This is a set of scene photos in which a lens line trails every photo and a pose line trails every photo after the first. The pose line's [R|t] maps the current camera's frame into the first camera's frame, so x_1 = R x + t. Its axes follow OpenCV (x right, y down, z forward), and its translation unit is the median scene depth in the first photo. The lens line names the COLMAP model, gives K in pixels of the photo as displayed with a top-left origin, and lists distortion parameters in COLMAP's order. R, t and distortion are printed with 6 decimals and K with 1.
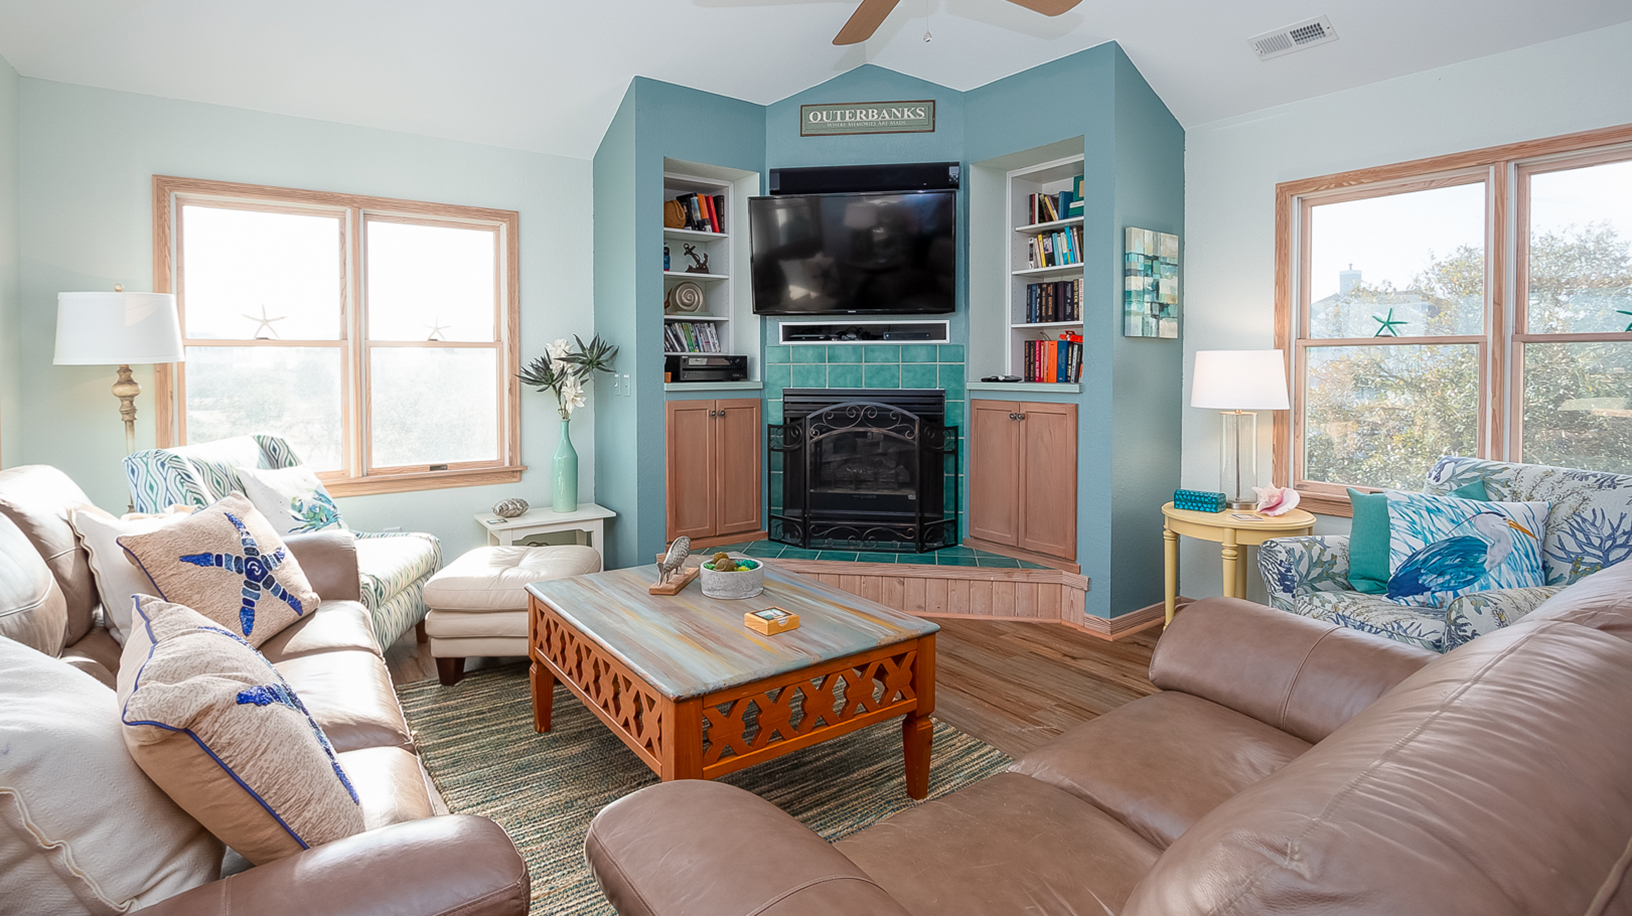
lens RADIAL K [[782.9, 0, 816.4], [0, 782.9, 377.9], [0, 0, 1]] dist [-0.018190, 0.000344]
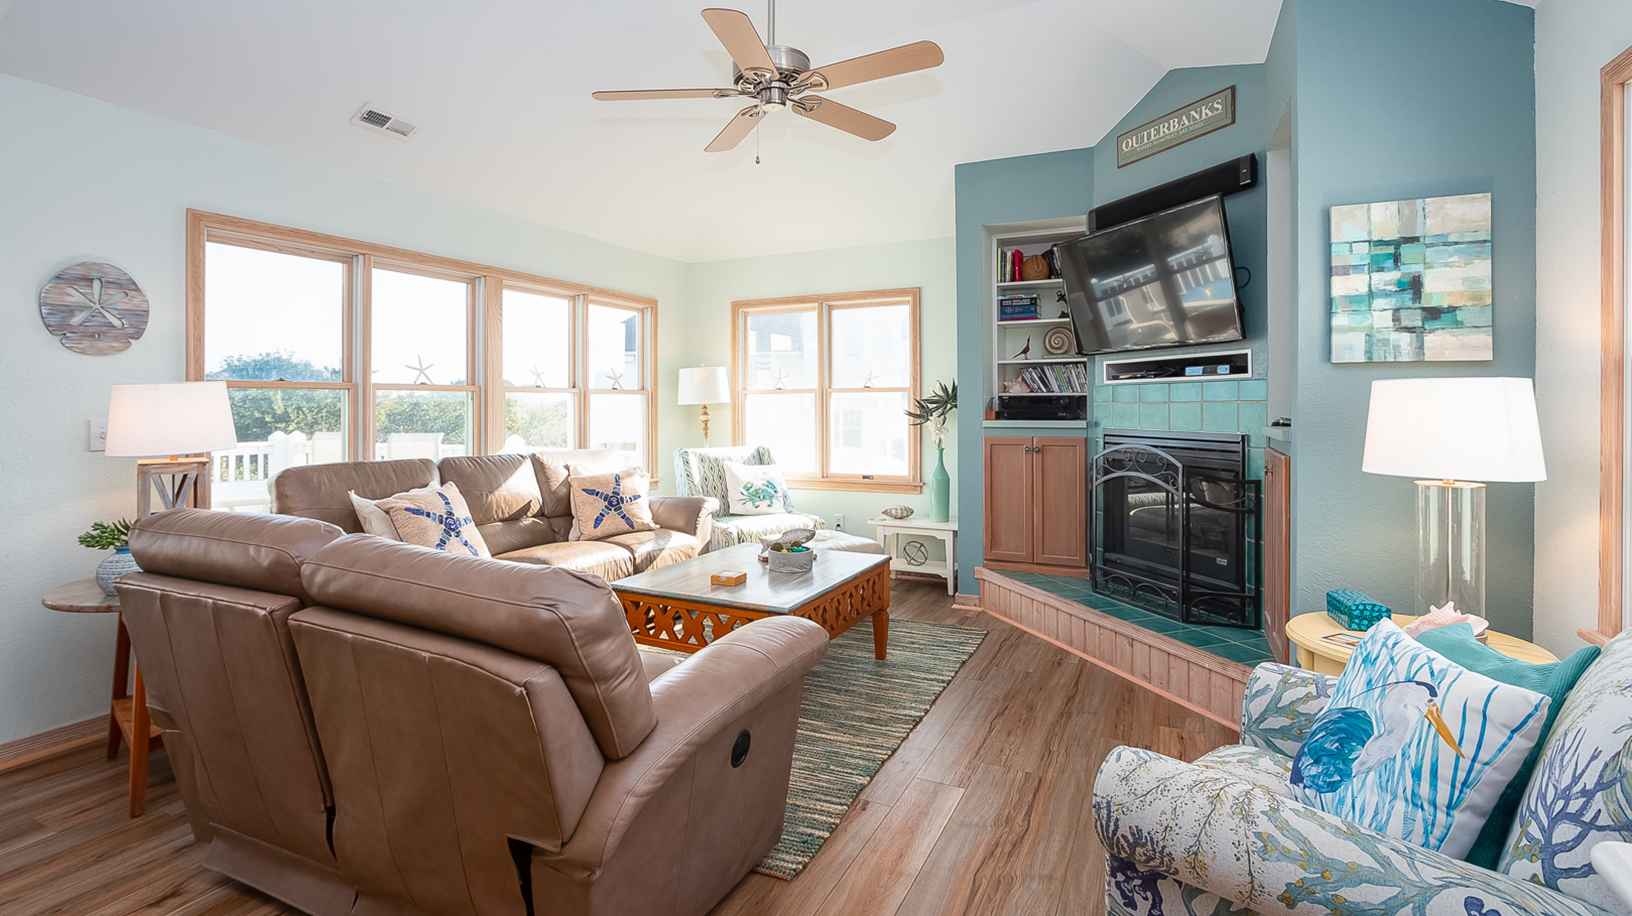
lens RADIAL K [[778.3, 0, 815.0], [0, 778.3, 406.5], [0, 0, 1]] dist [-0.027794, -0.000181]
pose [[0.473027, 0.001237, -0.881047, 0.747453], [-0.014048, 0.999882, -0.006138, -0.003427], [0.880936, 0.015281, 0.472989, 0.255335]]
